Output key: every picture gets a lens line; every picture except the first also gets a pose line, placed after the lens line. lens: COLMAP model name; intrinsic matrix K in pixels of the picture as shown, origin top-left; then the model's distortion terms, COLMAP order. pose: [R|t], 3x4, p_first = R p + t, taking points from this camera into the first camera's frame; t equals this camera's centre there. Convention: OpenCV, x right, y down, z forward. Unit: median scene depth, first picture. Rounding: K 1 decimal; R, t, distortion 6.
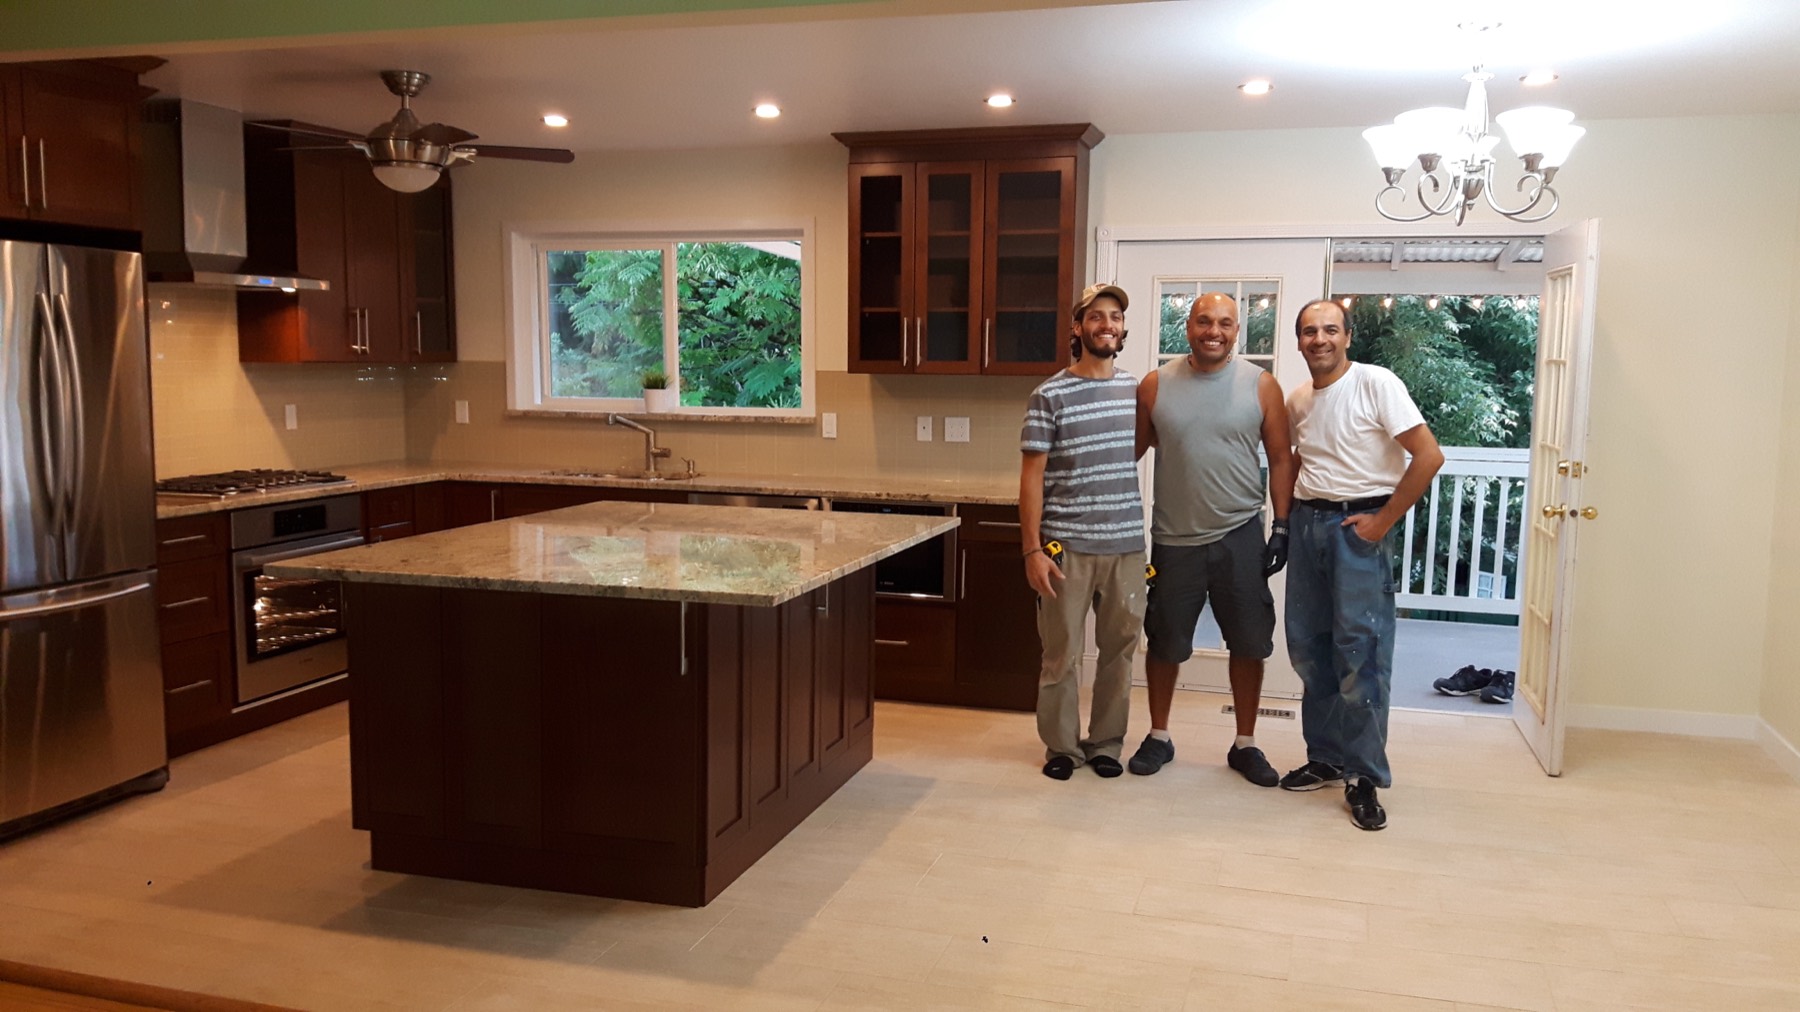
lens RADIAL K [[1431.7, 0, 900.0], [0, 1431.7, 506.0], [0, 0, 1]] dist [0.002559, 0.000320]
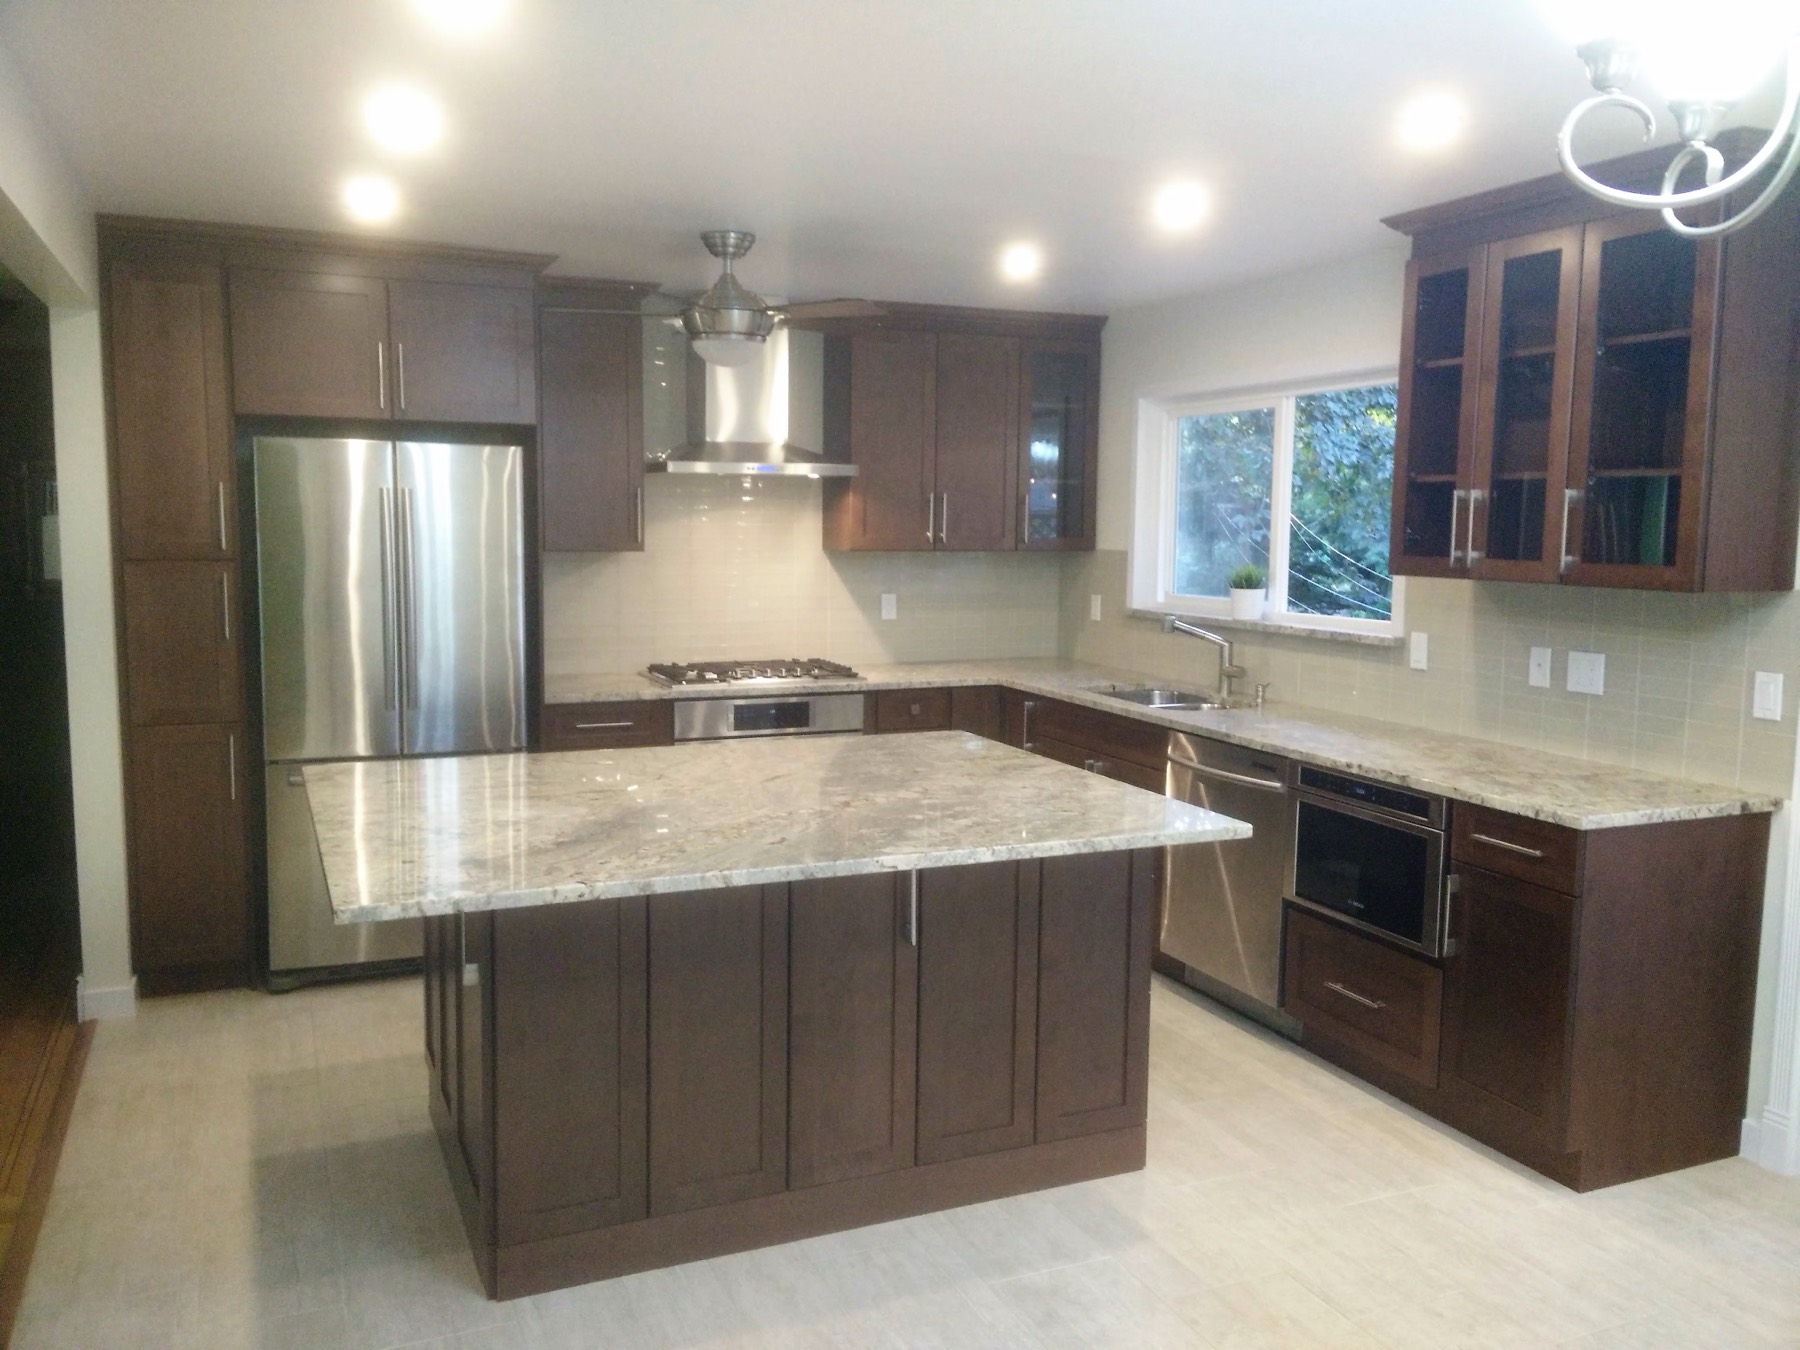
lens RADIAL K [[1441.9, 0, 902.1], [0, 1441.9, 634.6], [0, 0, 1]] dist [0.051358, -0.006008]
pose [[0.648766, 0.056726, -0.758871, 0.319061], [-0.082248, 0.996603, 0.004183, -0.047796], [0.756530, 0.059702, 0.651228, 0.375758]]
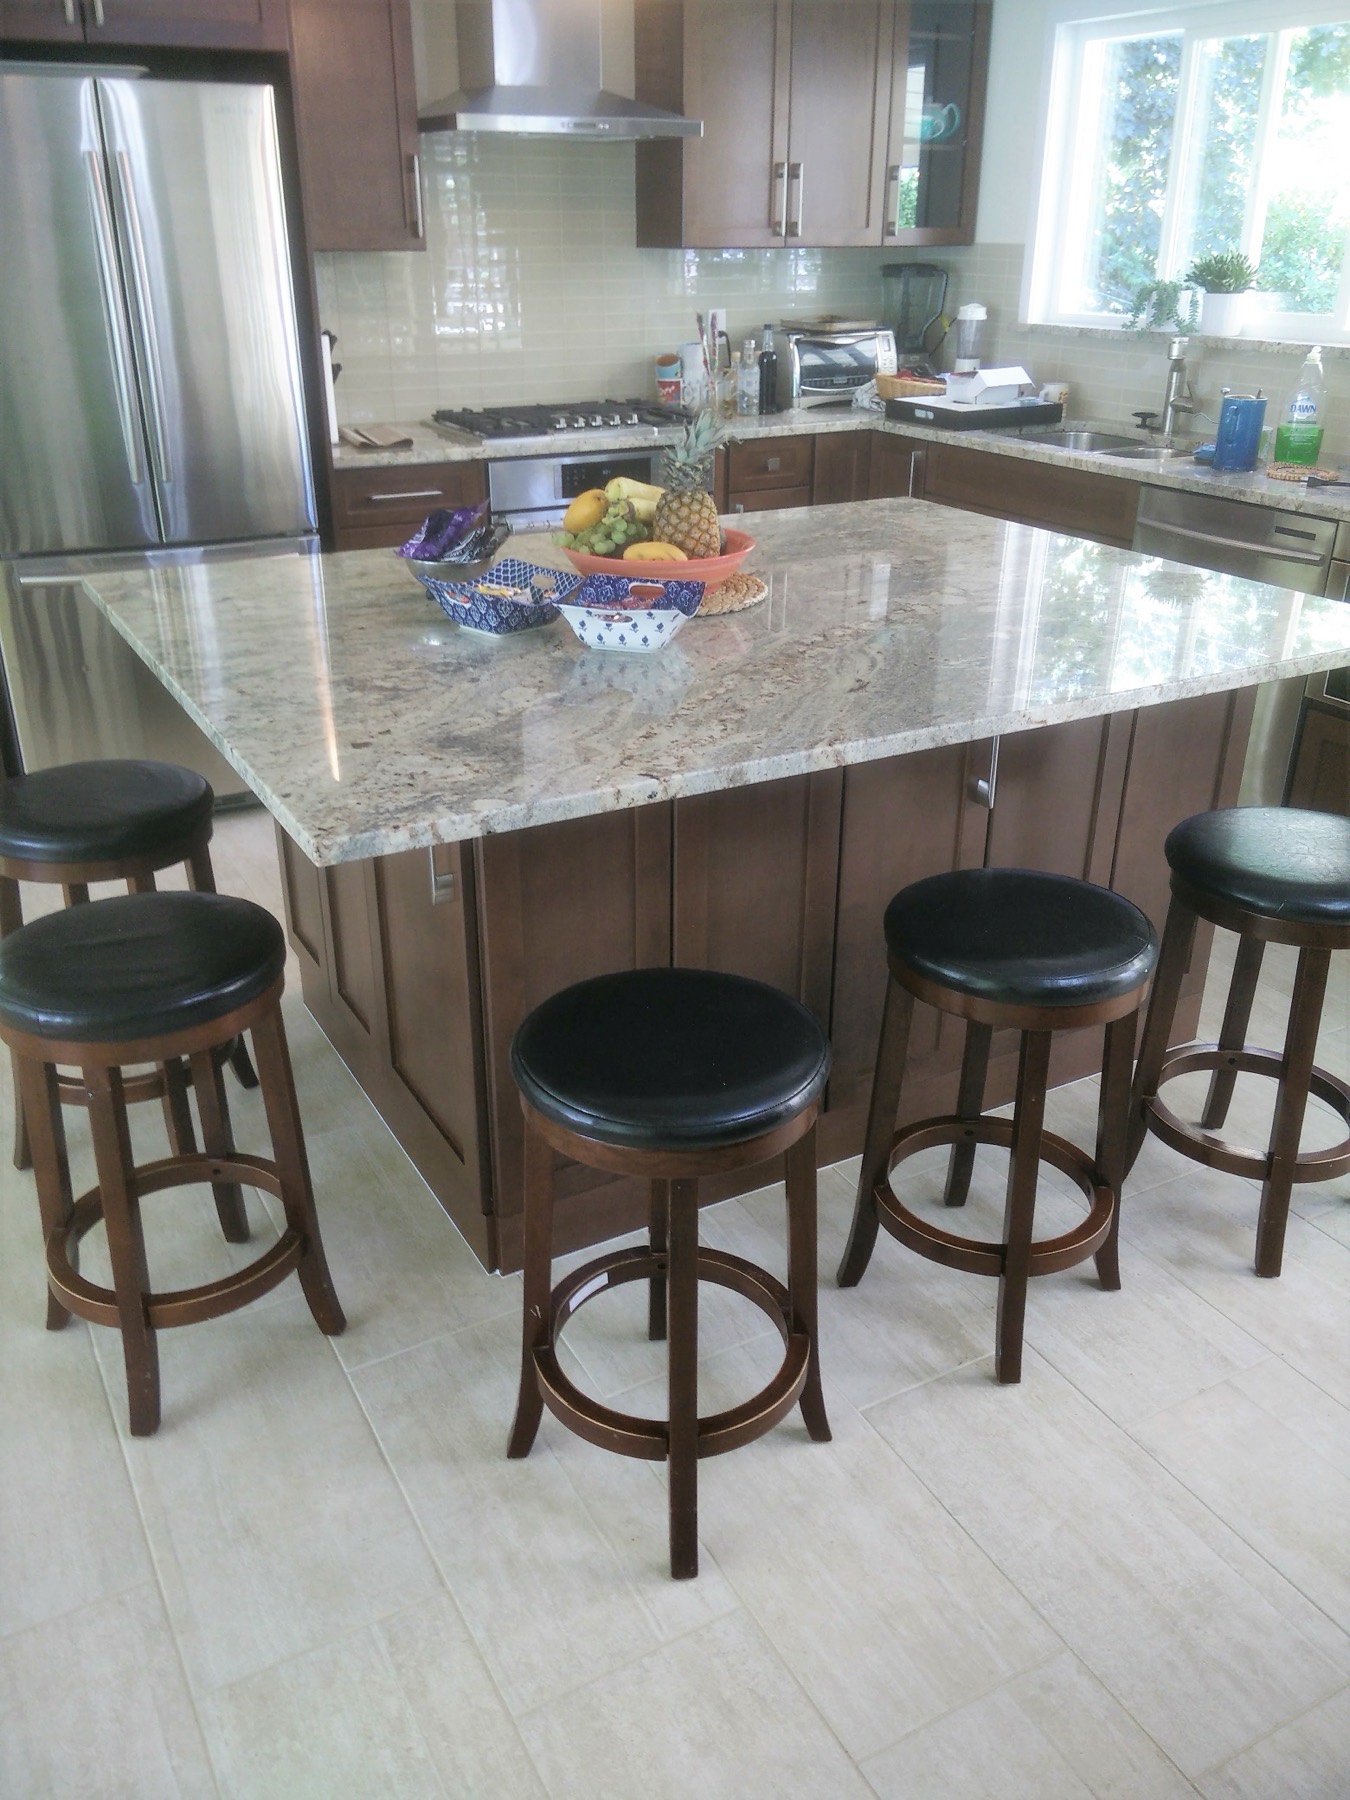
lens RADIAL K [[1510.0, 0, 675.0], [0, 1510.0, 900.0], [0, 0, 1]] dist [0.002384, -0.014514]
pose [[0.708899, 0.279086, -0.647745, 0.161145], [-0.064646, 0.940228, 0.334354, -0.041994], [0.702342, -0.195149, 0.684568, 0.383360]]
